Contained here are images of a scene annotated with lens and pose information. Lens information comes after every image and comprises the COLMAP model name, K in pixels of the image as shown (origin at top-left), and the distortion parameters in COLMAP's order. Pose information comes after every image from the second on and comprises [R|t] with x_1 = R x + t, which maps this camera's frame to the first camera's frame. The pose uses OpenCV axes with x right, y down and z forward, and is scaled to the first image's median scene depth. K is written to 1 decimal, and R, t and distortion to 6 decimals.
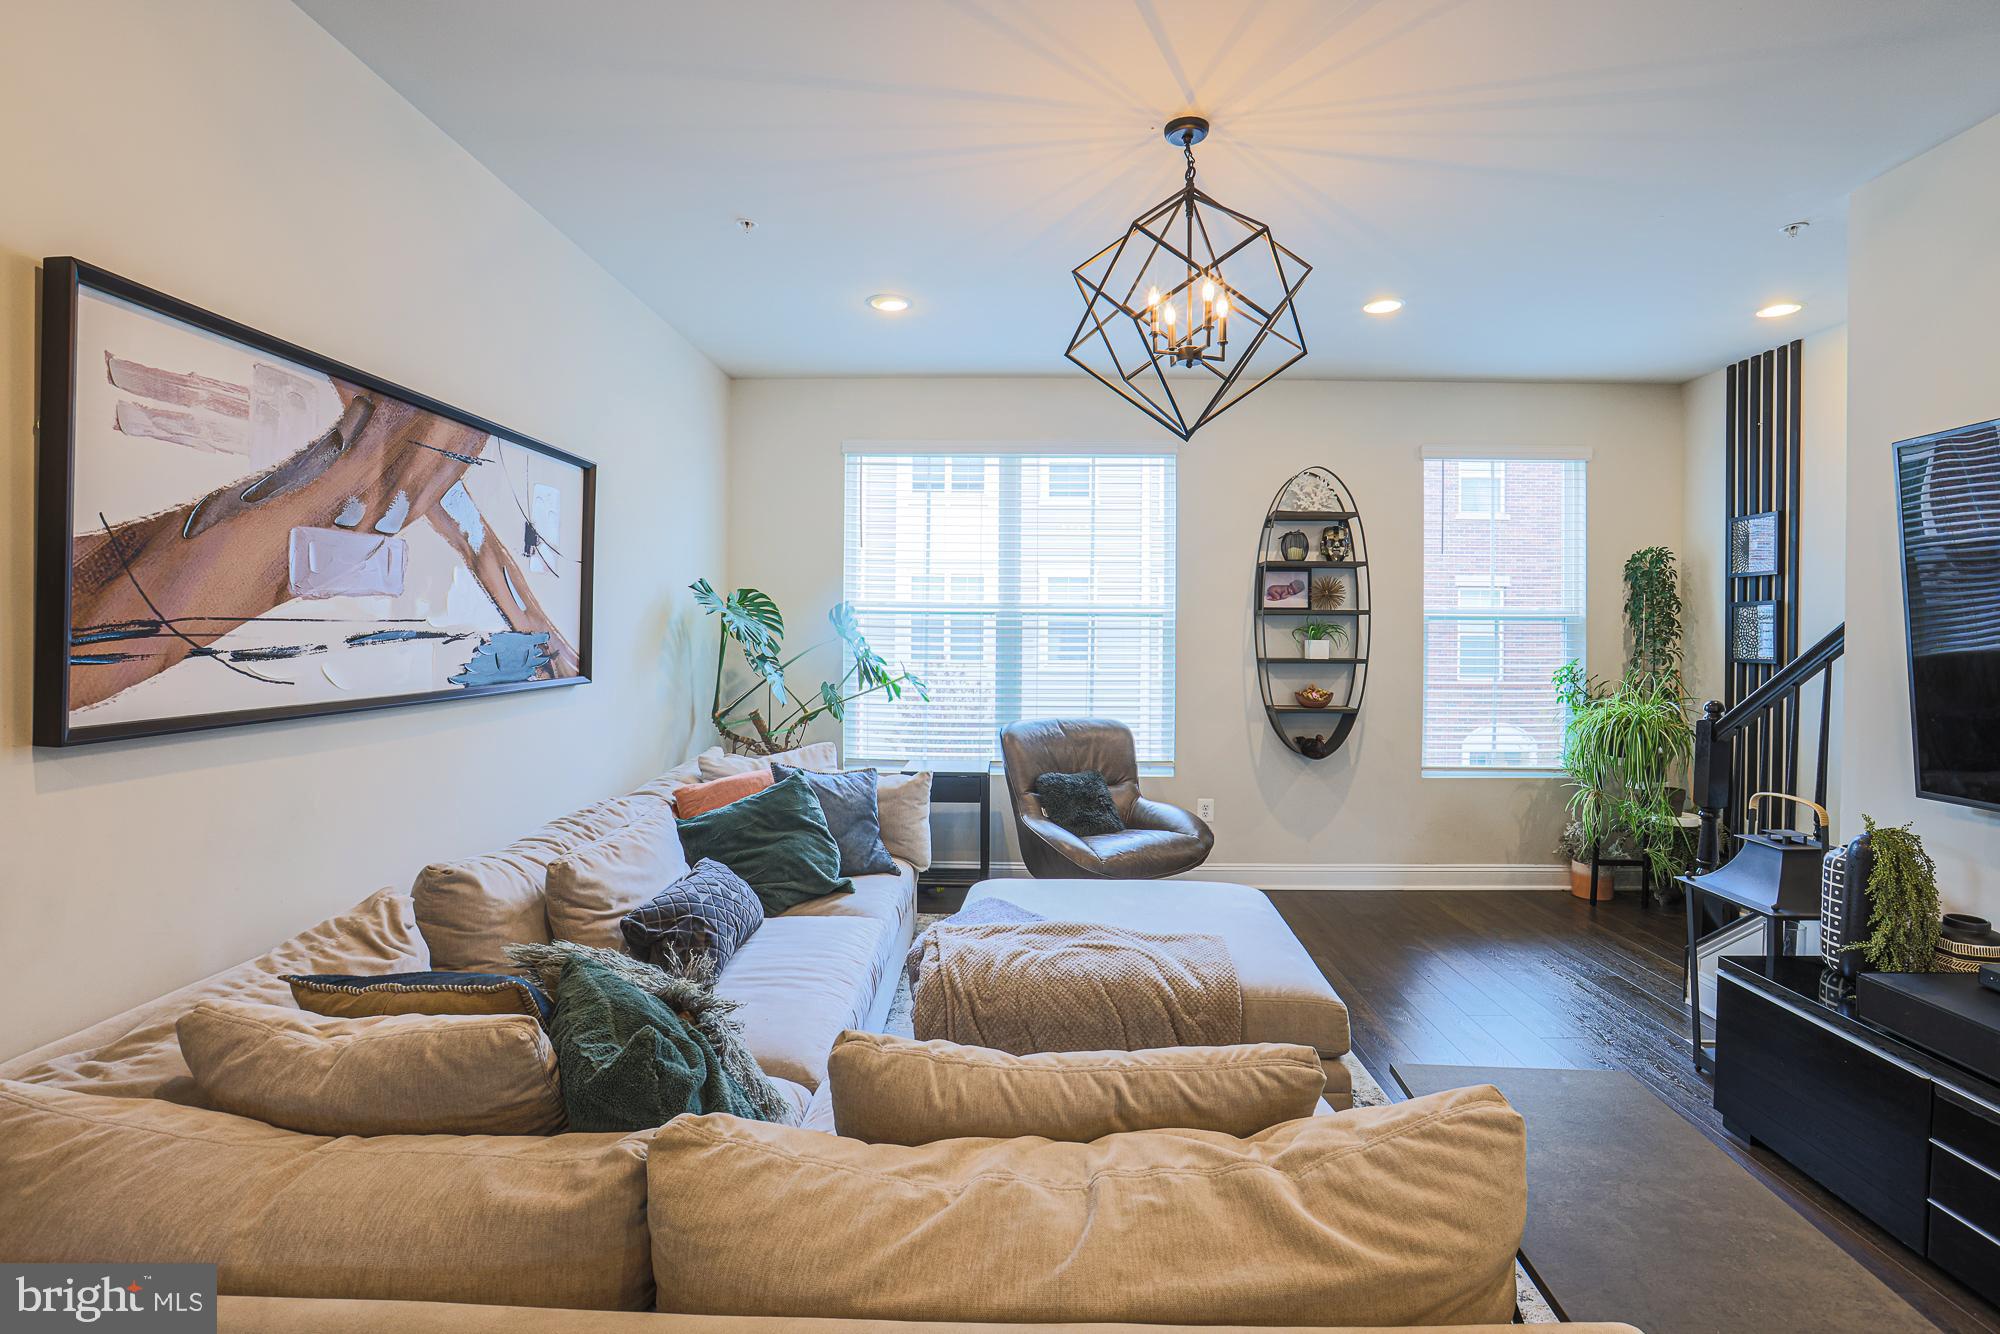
lens RADIAL K [[923.9, 0, 1007.4], [0, 923.9, 641.7], [0, 0, 1]] dist [-0.052963, 0.016965]
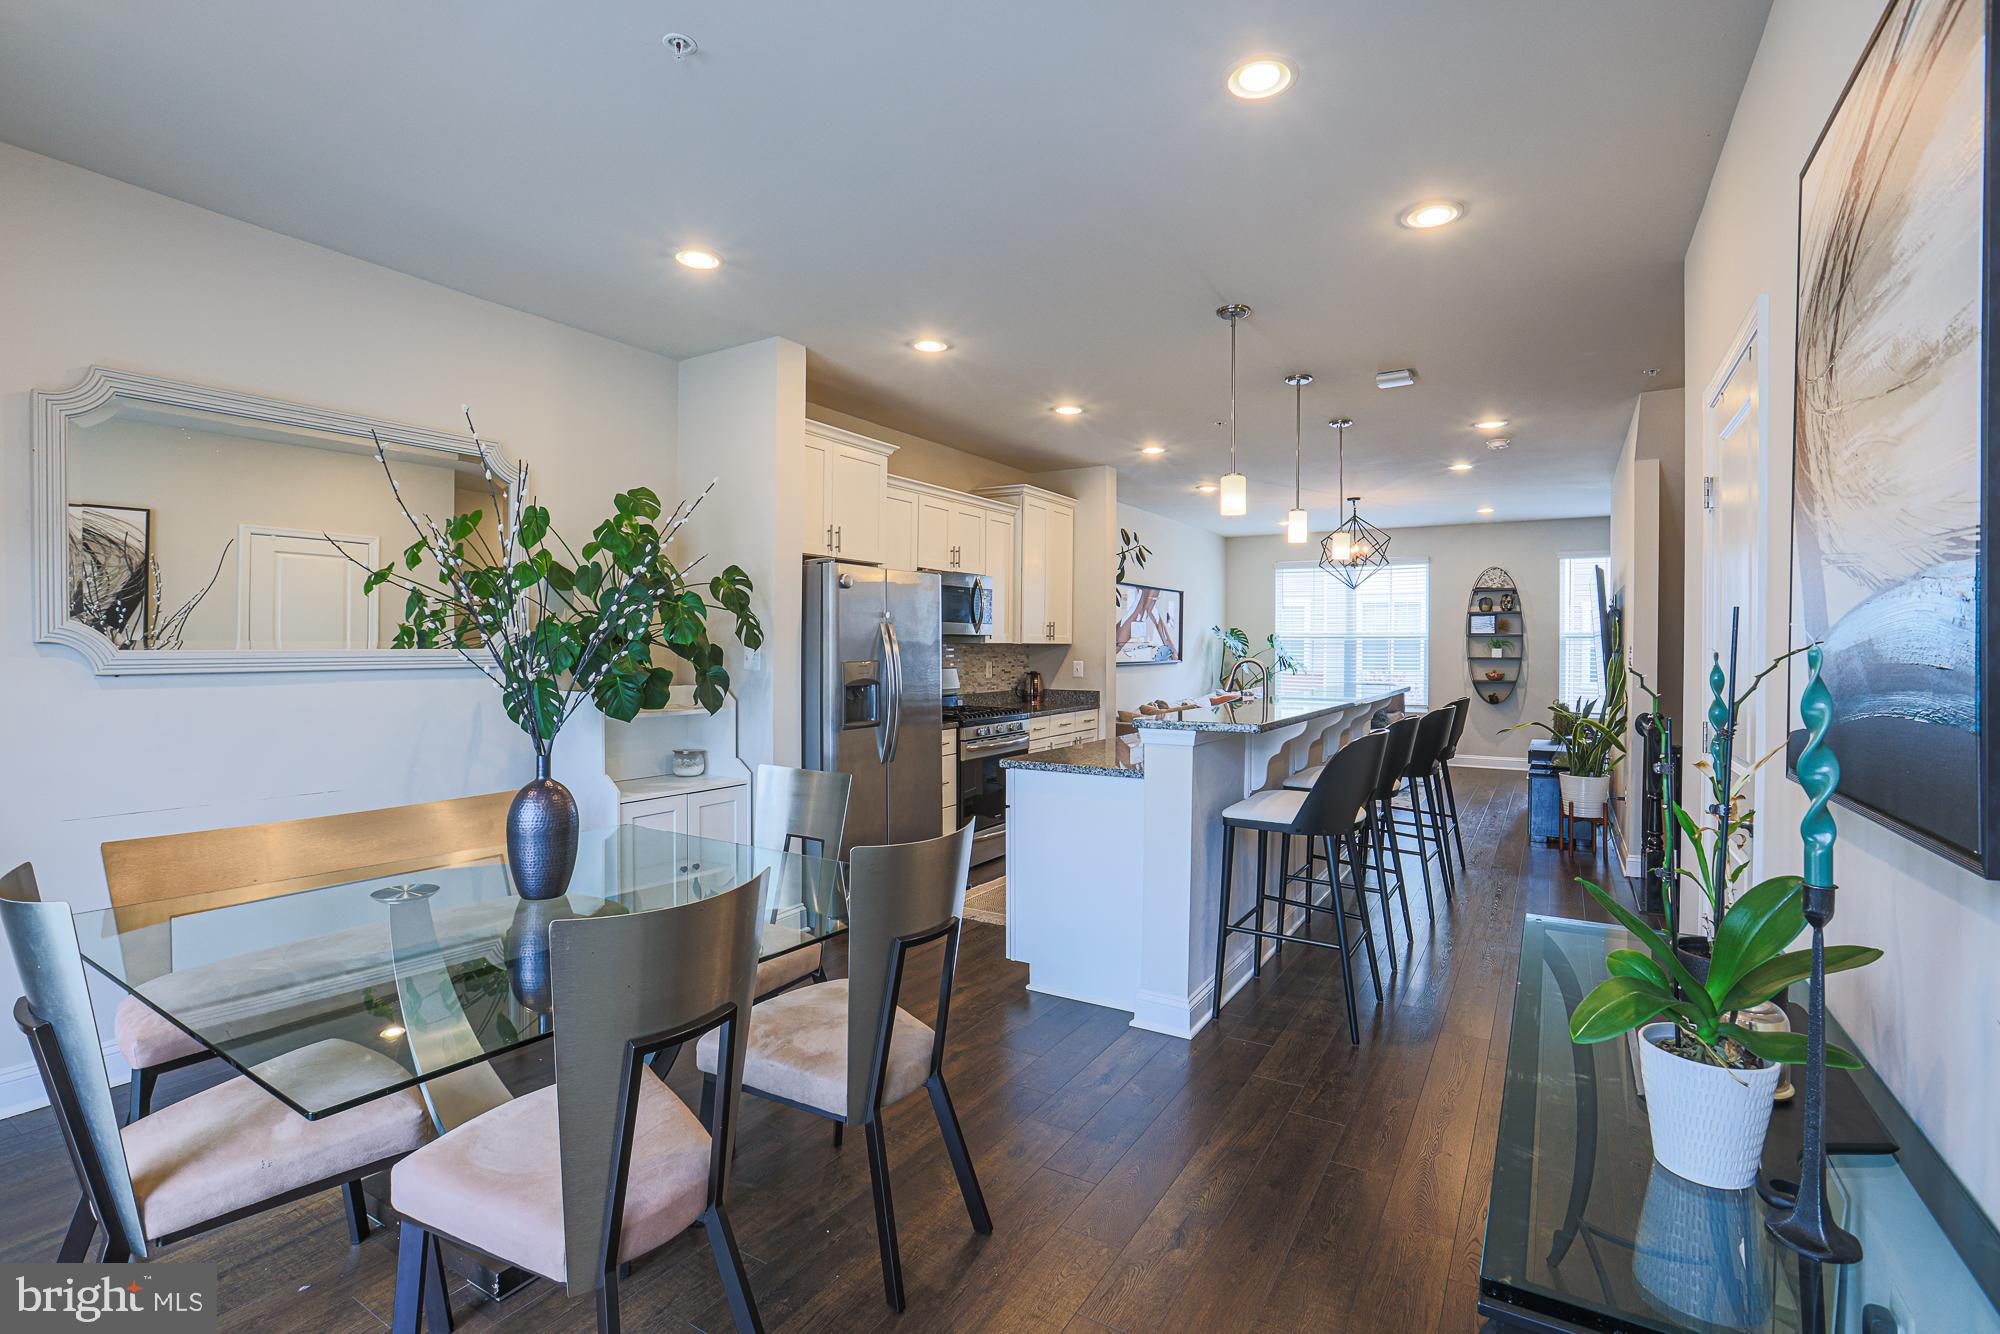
lens RADIAL K [[923.9, 0, 1022.8], [0, 923.9, 657.7], [0, 0, 1]] dist [-0.052963, 0.016965]
pose [[0.870117, 0.001616, -0.492842, 0.620324], [-0.001968, 0.999998, -0.000196, 0.031643], [0.492841, 0.001141, 0.870119, -2.002326]]
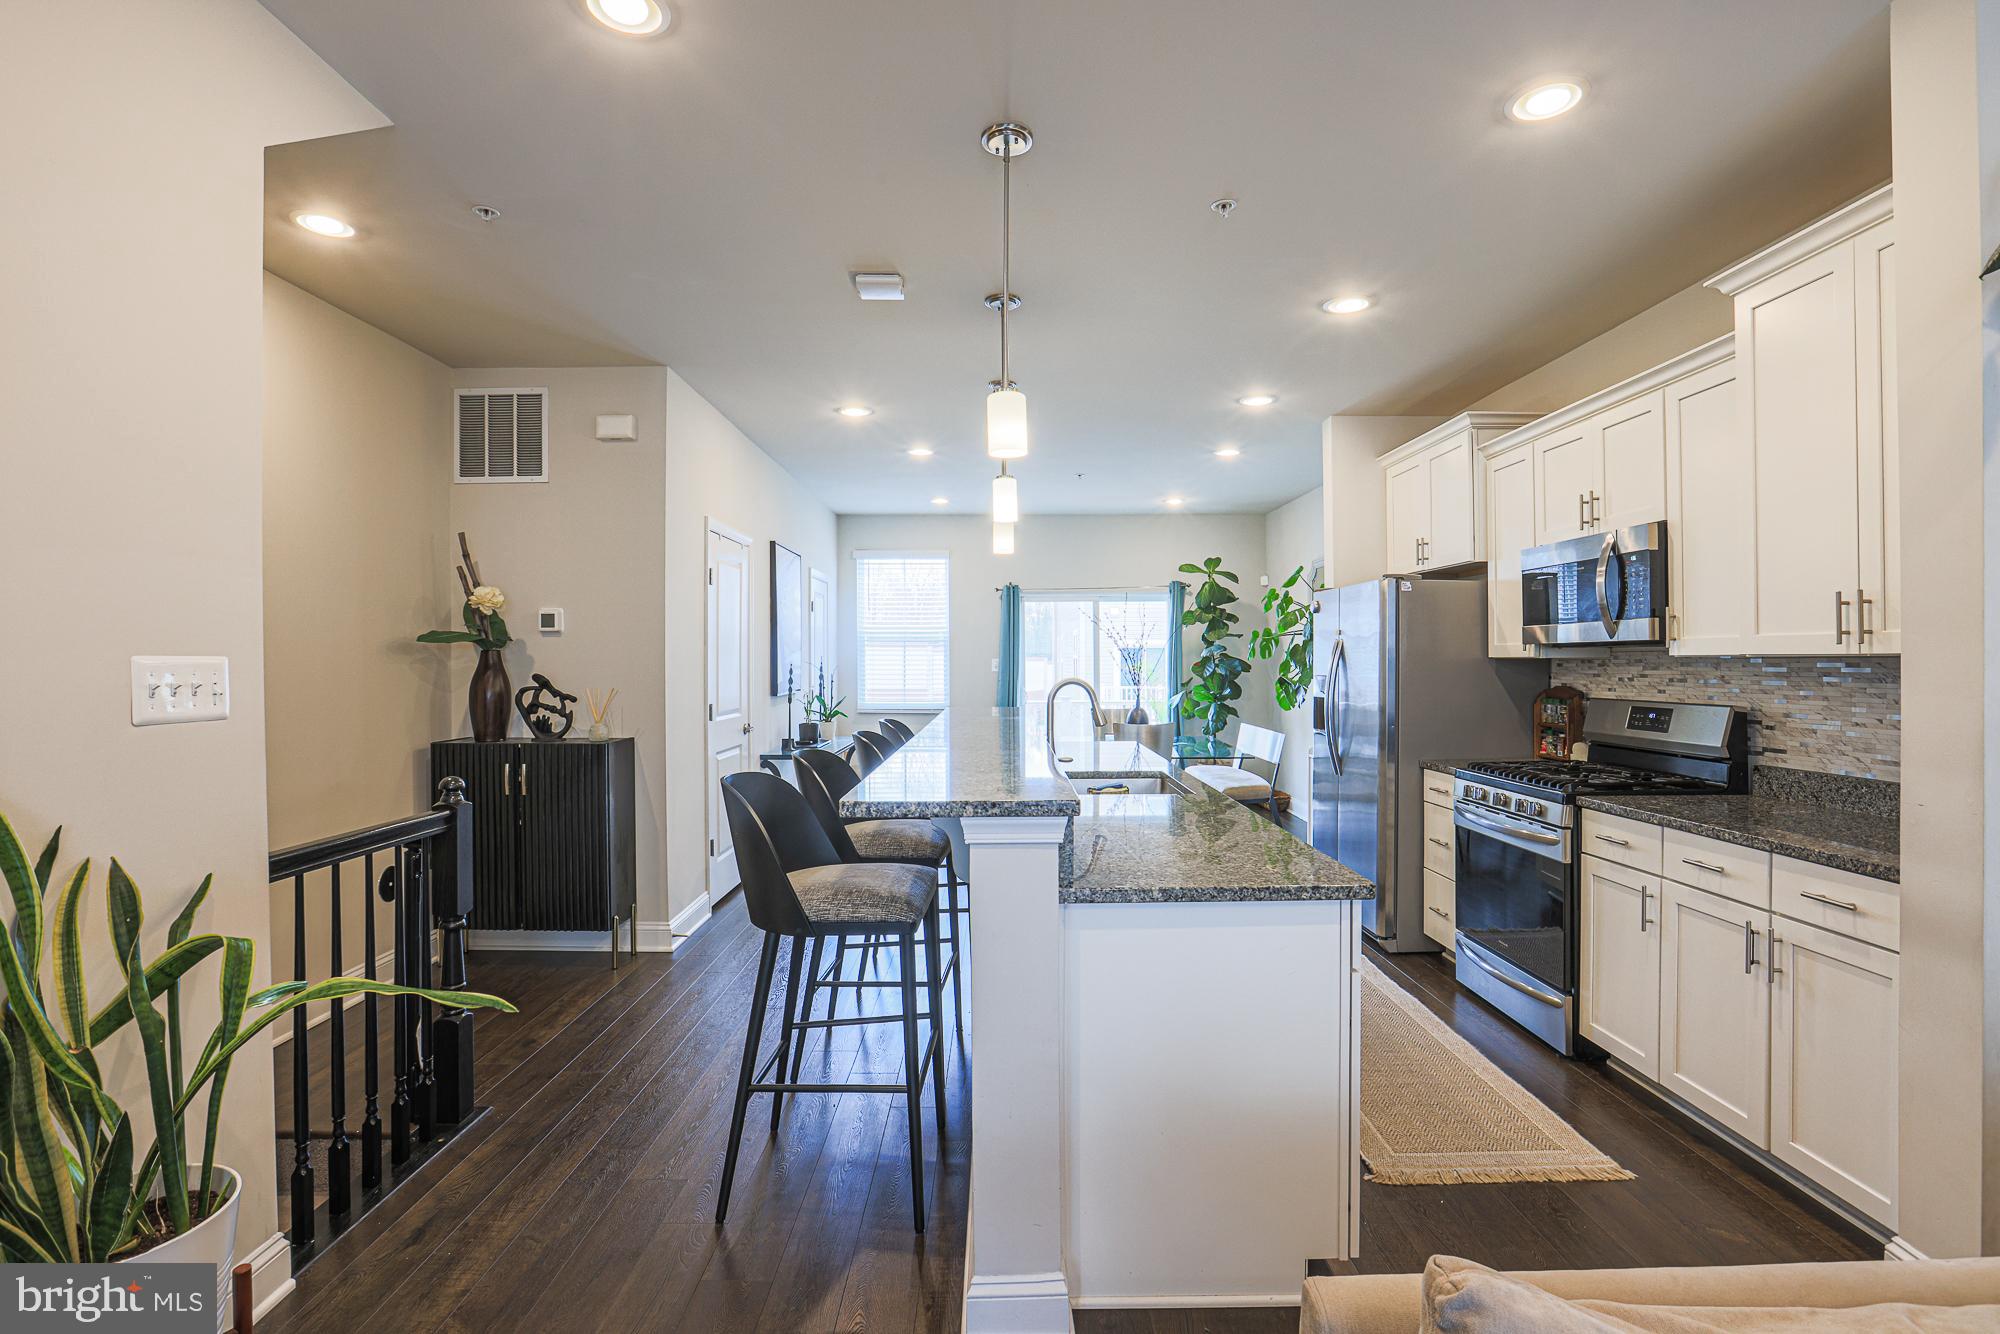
lens RADIAL K [[923.9, 0, 1014.6], [0, 923.9, 662.9], [0, 0, 1]] dist [-0.052963, 0.016965]
pose [[-0.999344, -0.007699, -0.035400, 0.304379], [-0.008043, 0.999922, 0.009594, 0.004275], [0.035323, 0.009873, -0.999327, 0.559580]]
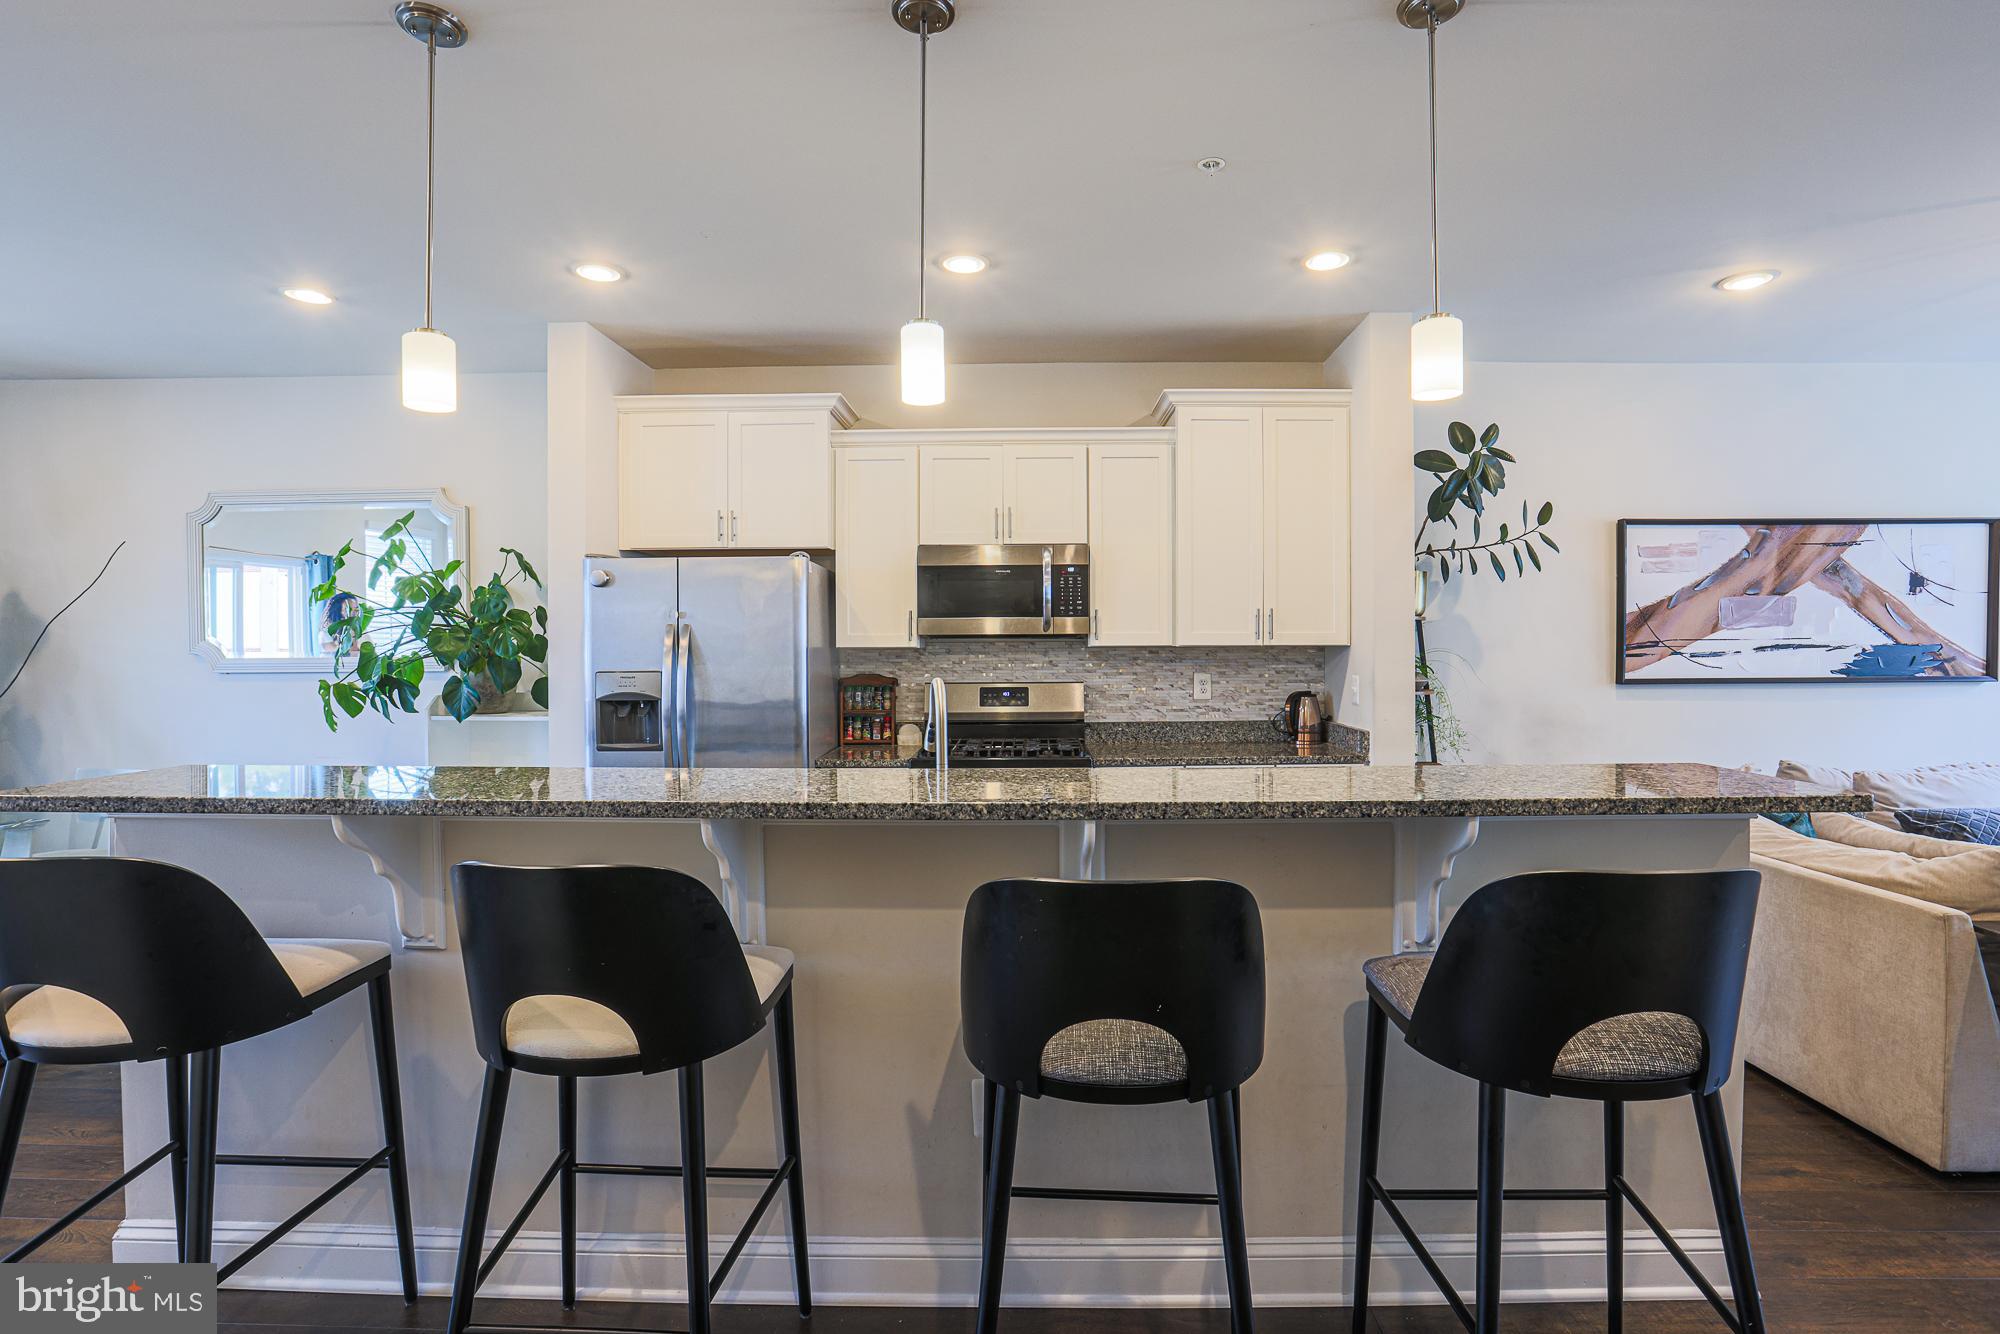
lens RADIAL K [[923.9, 0, 1005.7], [0, 923.9, 658.8], [0, 0, 1]] dist [-0.052963, 0.016965]
pose [[-0.007034, 0.004067, -0.999967, 0.874971], [-0.004818, 0.999980, 0.004101, 0.013773], [0.999964, 0.004847, -0.007015, -0.459058]]
